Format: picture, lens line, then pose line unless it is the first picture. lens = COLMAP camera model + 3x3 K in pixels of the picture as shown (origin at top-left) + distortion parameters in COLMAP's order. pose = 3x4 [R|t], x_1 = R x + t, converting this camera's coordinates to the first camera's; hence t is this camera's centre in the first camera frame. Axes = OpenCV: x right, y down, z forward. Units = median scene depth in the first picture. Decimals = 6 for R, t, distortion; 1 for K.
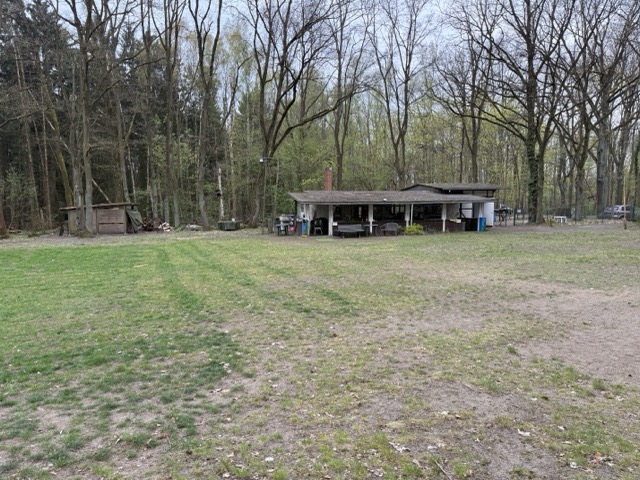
lens RADIAL K [[452.0, 0, 316.7], [0, 452.0, 242.3], [0, 0, 1]] dist [0.014349, -0.007377]
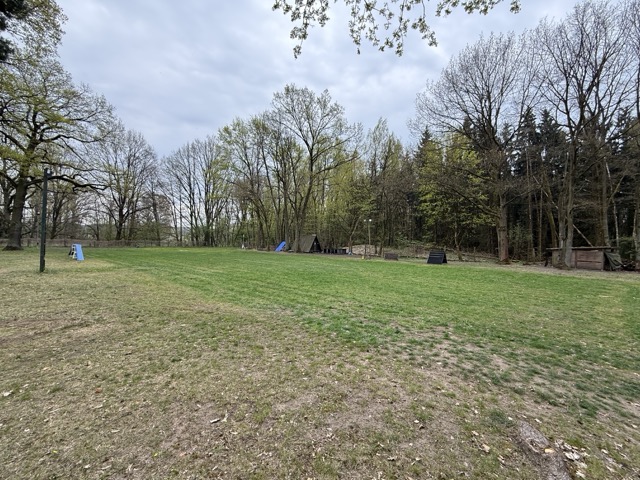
lens RADIAL K [[256.9, 0, 317.6], [0, 256.9, 240.0], [0, 0, 1]] dist [0.002060, 0.000171]
pose [[0.317412, 0.015669, -0.948158, 0.151163], [-0.109945, 0.993729, -0.020384, -0.008174], [0.941893, 0.110715, 0.317144, -0.084874]]
